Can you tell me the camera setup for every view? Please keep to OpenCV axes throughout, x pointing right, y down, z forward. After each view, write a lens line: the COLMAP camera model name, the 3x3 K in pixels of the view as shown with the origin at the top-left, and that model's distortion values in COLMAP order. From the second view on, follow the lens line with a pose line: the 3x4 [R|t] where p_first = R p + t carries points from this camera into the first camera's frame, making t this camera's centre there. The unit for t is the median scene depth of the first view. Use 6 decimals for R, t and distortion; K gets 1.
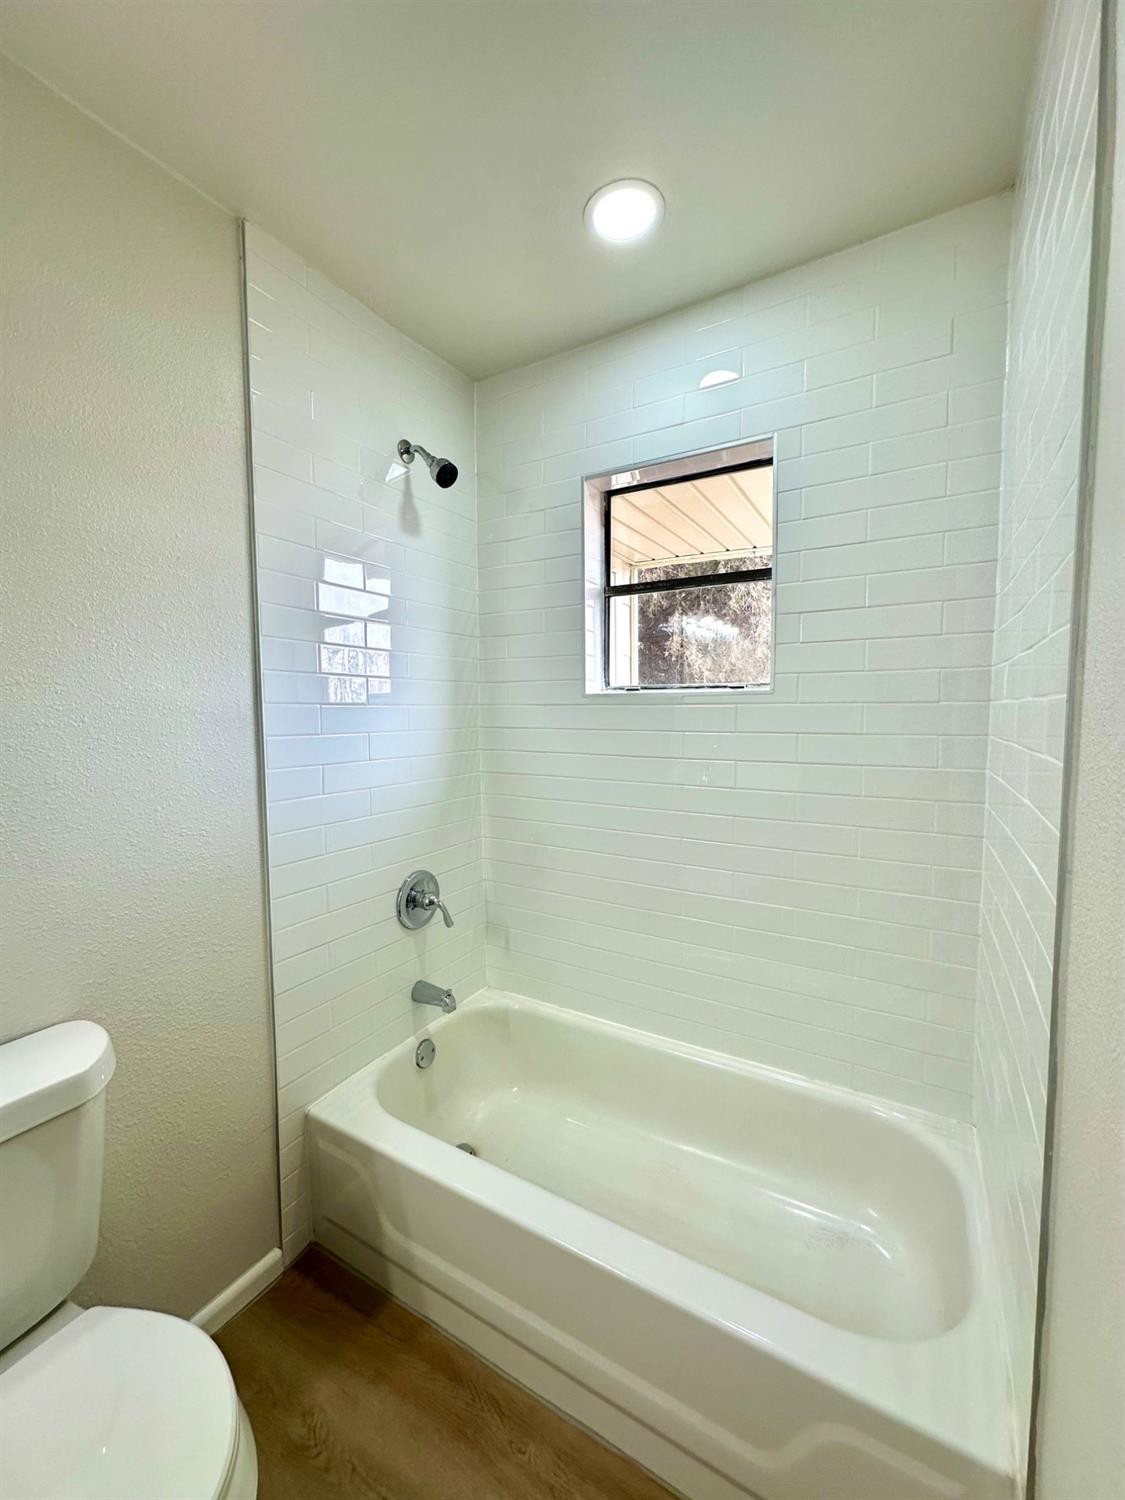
lens RADIAL K [[613.7, 0, 563.5], [0, 613.7, 748.9], [0, 0, 1]] dist [0.021504, 0.000107]
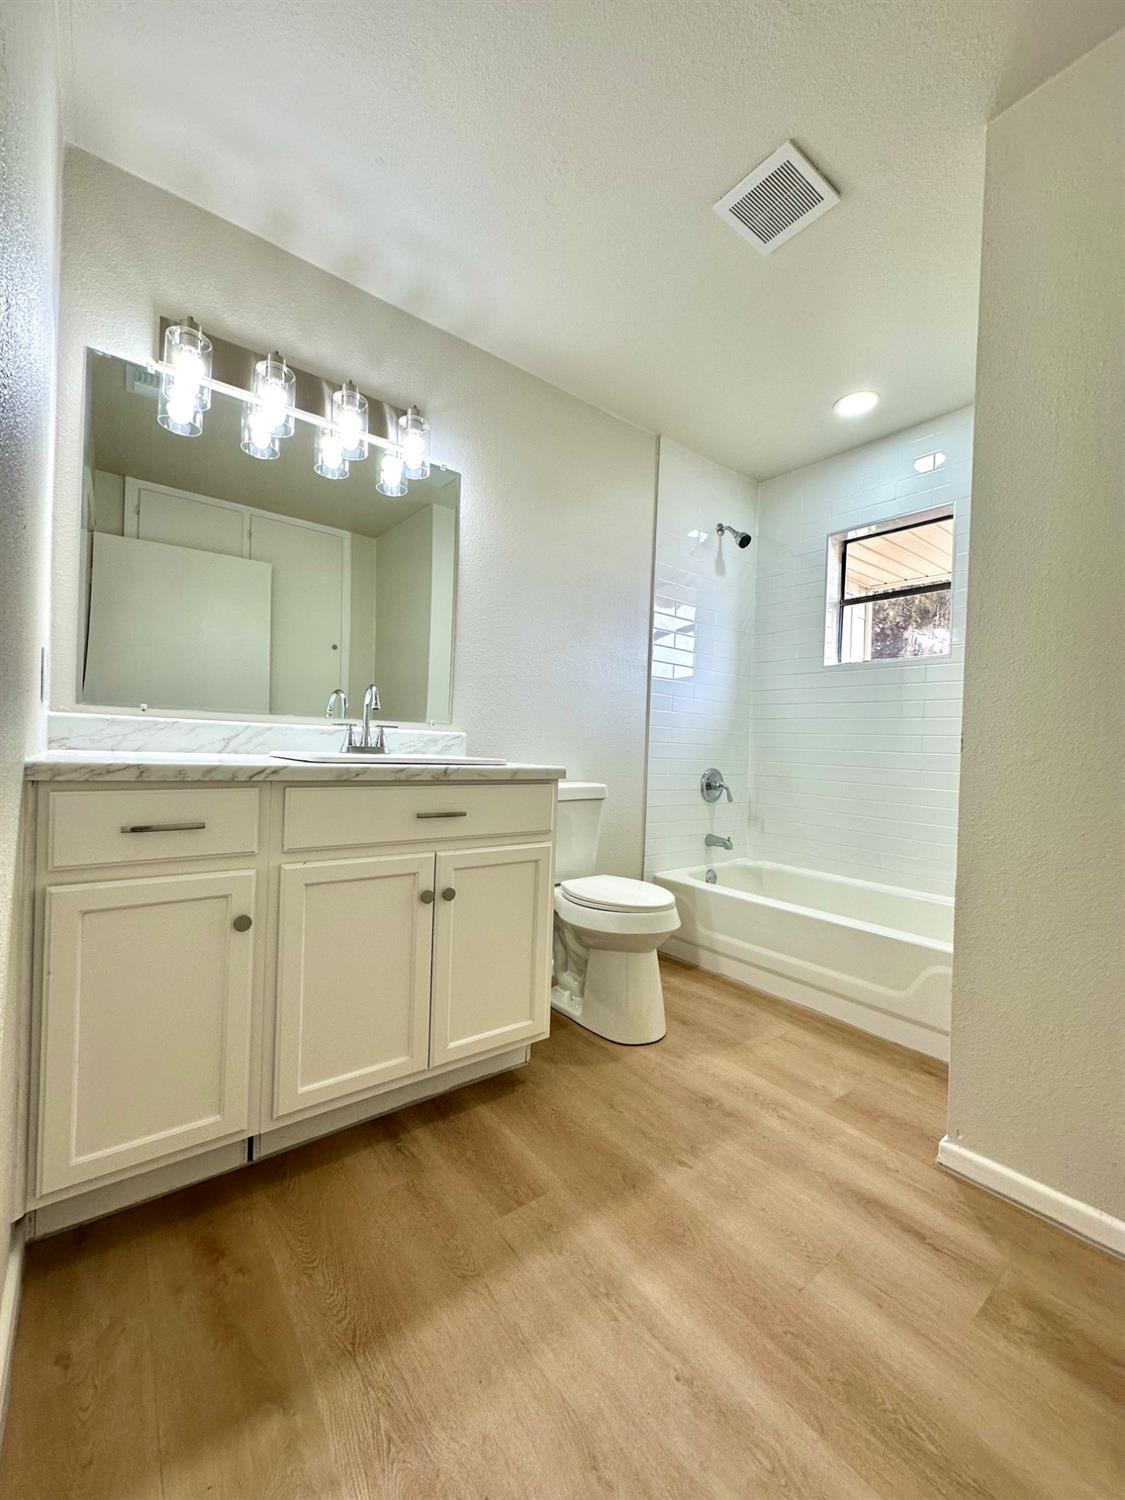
lens RADIAL K [[613.7, 0, 568.8], [0, 613.7, 756.1], [0, 0, 1]] dist [0.021504, 0.000107]
pose [[0.932967, 0.042057, -0.357497, -0.000464], [-0.063174, 0.996867, -0.047595, 0.267397], [0.354375, 0.066989, 0.932701, -0.732135]]
